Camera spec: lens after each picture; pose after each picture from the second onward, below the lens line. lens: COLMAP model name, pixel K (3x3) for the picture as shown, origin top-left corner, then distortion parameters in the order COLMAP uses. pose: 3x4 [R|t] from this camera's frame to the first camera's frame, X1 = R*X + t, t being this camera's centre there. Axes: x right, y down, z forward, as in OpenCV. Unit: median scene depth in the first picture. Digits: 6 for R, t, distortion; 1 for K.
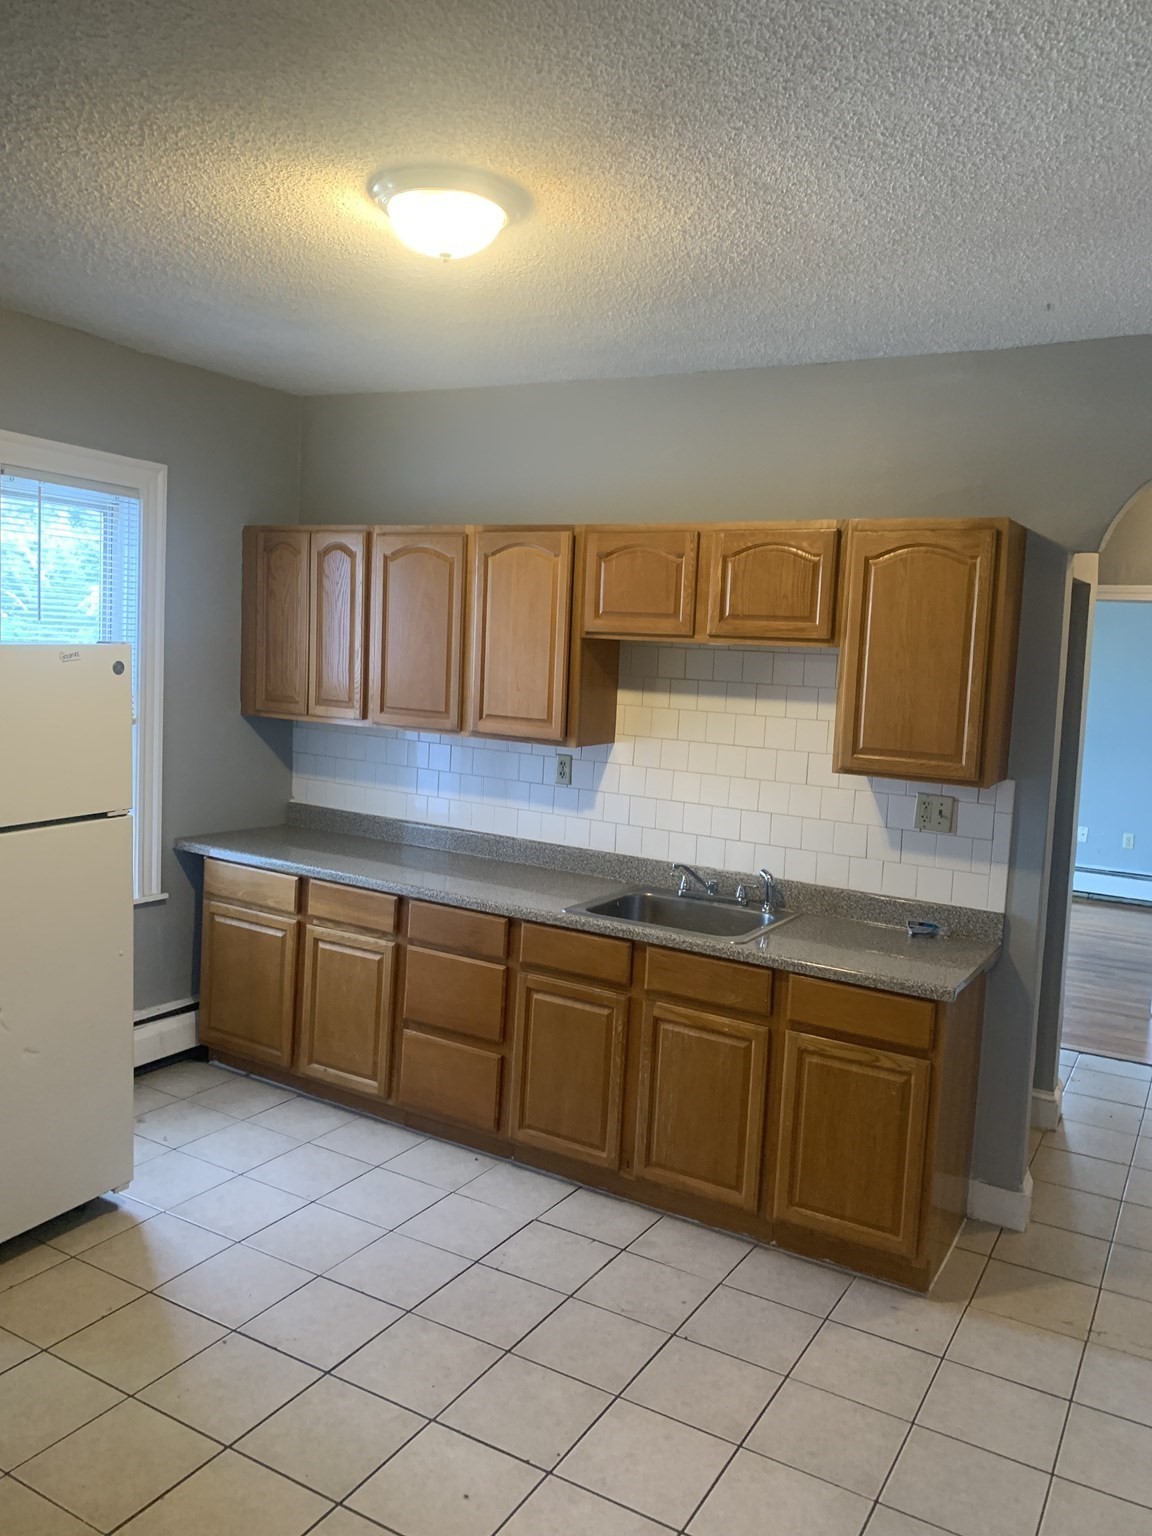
lens RADIAL K [[1170.6, 0, 573.4], [0, 1170.6, 740.5], [0, 0, 1]] dist [0.002247, -0.005942]
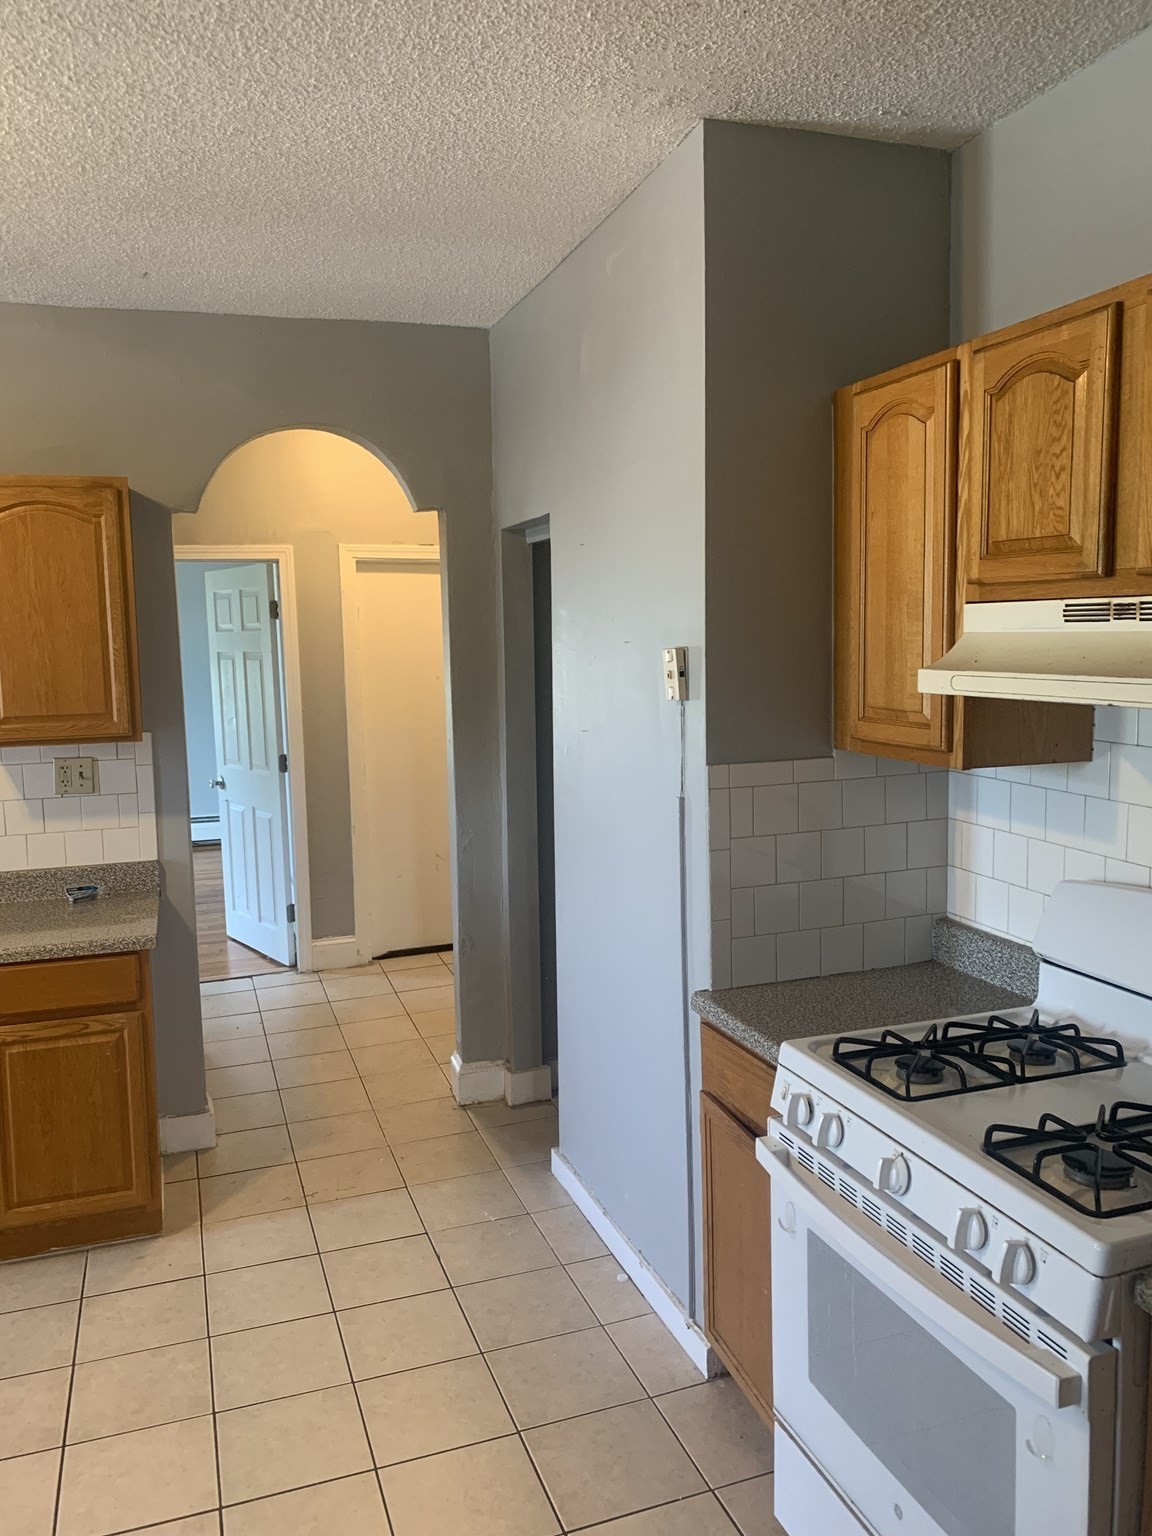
lens RADIAL K [[1177.3, 0, 573.1], [0, 1177.3, 751.2], [0, 0, 1]] dist [0.001664, -0.003192]
pose [[0.650267, -0.138138, 0.747041, -0.175465], [0.111142, 0.990048, 0.086329, 0.002212], [-0.751532, 0.026891, 0.659149, 0.028868]]
